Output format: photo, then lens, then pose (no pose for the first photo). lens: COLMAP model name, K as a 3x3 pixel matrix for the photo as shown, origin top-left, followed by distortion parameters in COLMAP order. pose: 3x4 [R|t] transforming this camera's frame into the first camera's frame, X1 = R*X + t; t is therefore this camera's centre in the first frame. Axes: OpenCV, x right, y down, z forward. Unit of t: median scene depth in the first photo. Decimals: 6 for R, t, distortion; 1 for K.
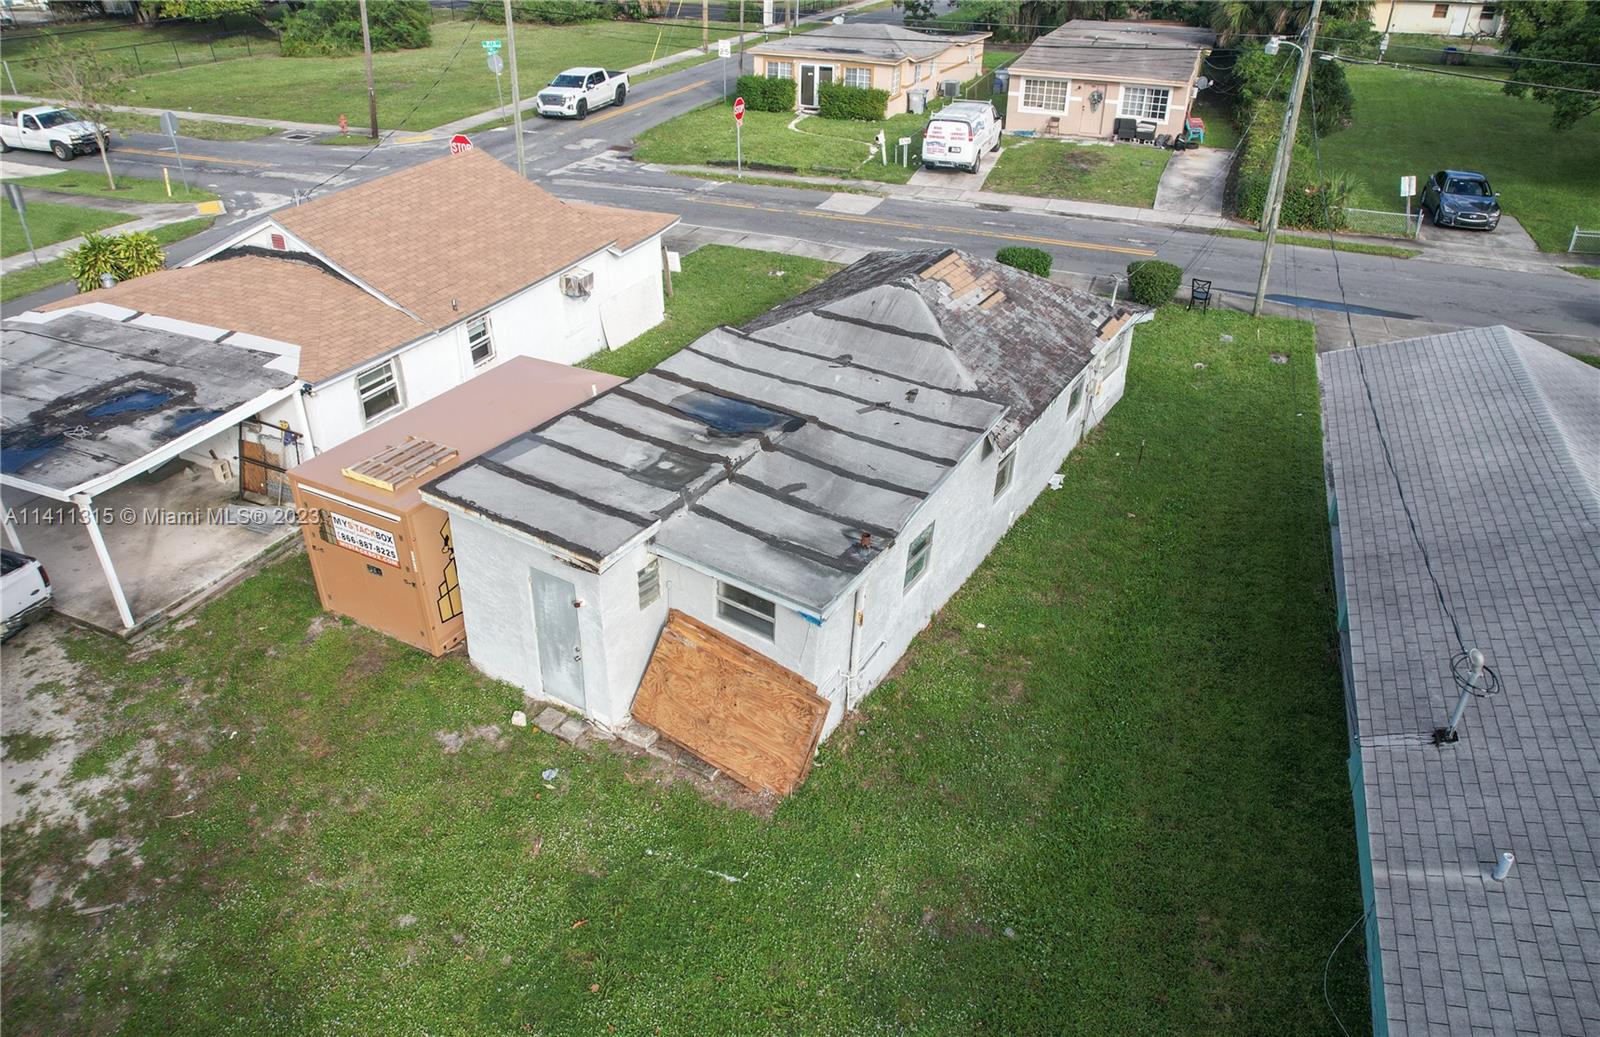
lens RADIAL K [[1114.0, 0, 804.8], [0, 1114.0, 480.3], [0, 0, 1]] dist [-0.054786, 0.029301]
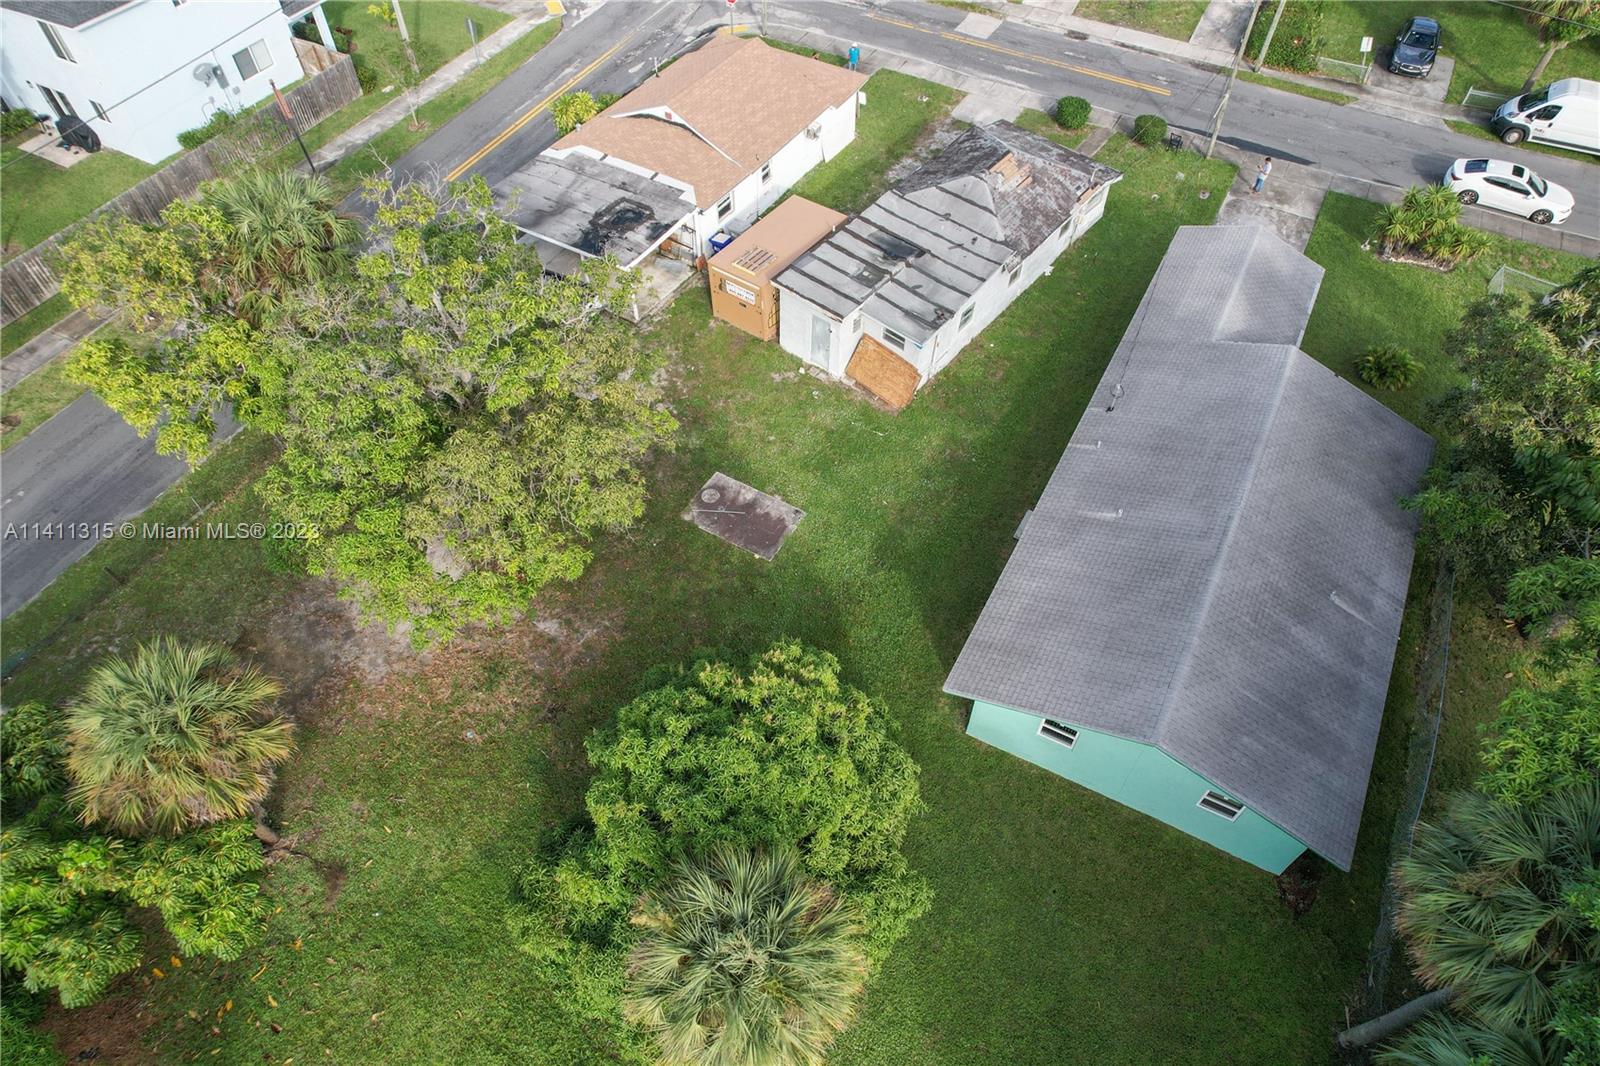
lens RADIAL K [[1030.2, 0, 805.2], [0, 1030.2, 549.3], [0, 0, 1]] dist [-0.050297, 0.043431]
pose [[0.991141, 0.100021, -0.087383, 0.001102], [-0.056832, 0.914043, 0.401617, -0.329968], [0.120042, -0.393093, 0.911629, -1.211803]]
